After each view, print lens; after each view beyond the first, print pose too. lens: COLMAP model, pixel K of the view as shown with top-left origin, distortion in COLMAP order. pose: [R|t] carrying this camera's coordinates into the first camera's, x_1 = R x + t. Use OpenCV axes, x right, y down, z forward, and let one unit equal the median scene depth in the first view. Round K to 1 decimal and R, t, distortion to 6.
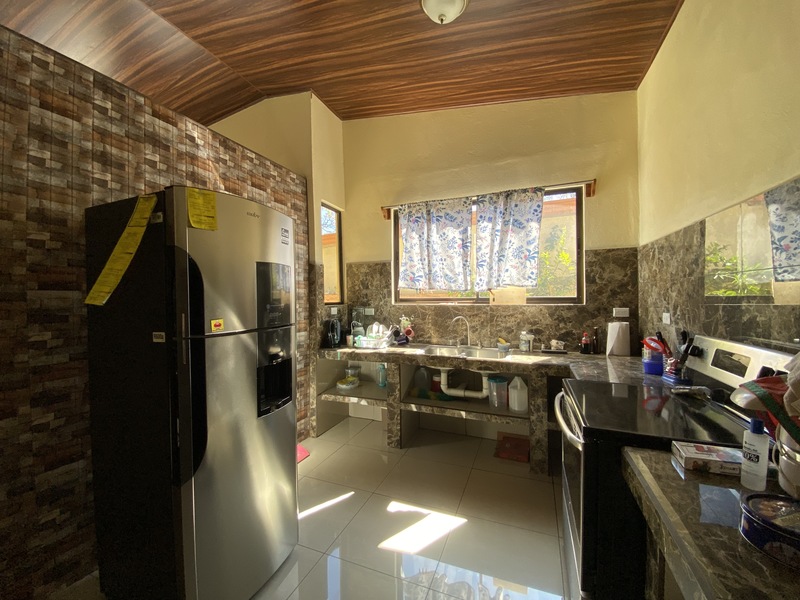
lens RADIAL K [[325.1, 0, 392.1], [0, 325.1, 299.9], [0, 0, 1]] dist [0.001035, -0.015779]
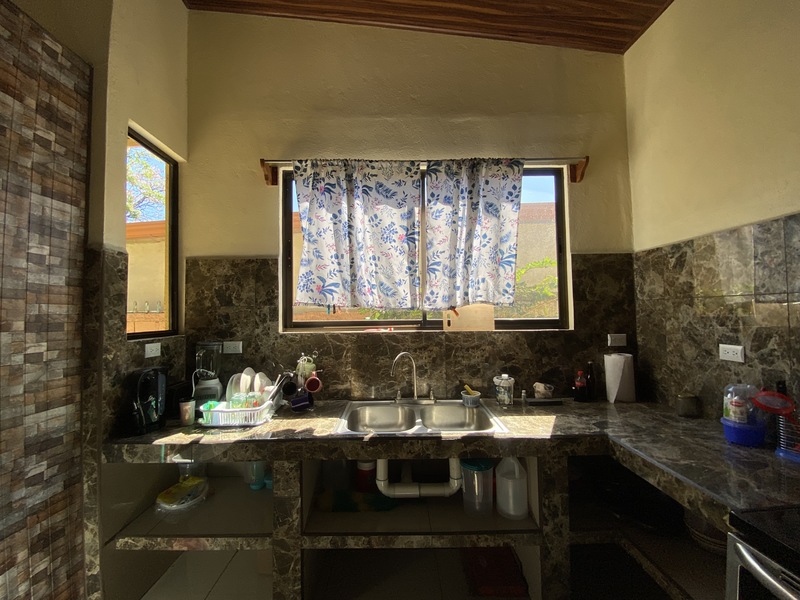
lens RADIAL K [[331.4, 0, 400.8], [0, 331.4, 295.6], [0, 0, 1]] dist [0.029349, -0.028035]
pose [[0.913903, 0.016965, 0.405577, -0.046159], [0.006045, 0.998447, -0.055386, -0.019786], [-0.405887, 0.053069, 0.912381, 0.423248]]
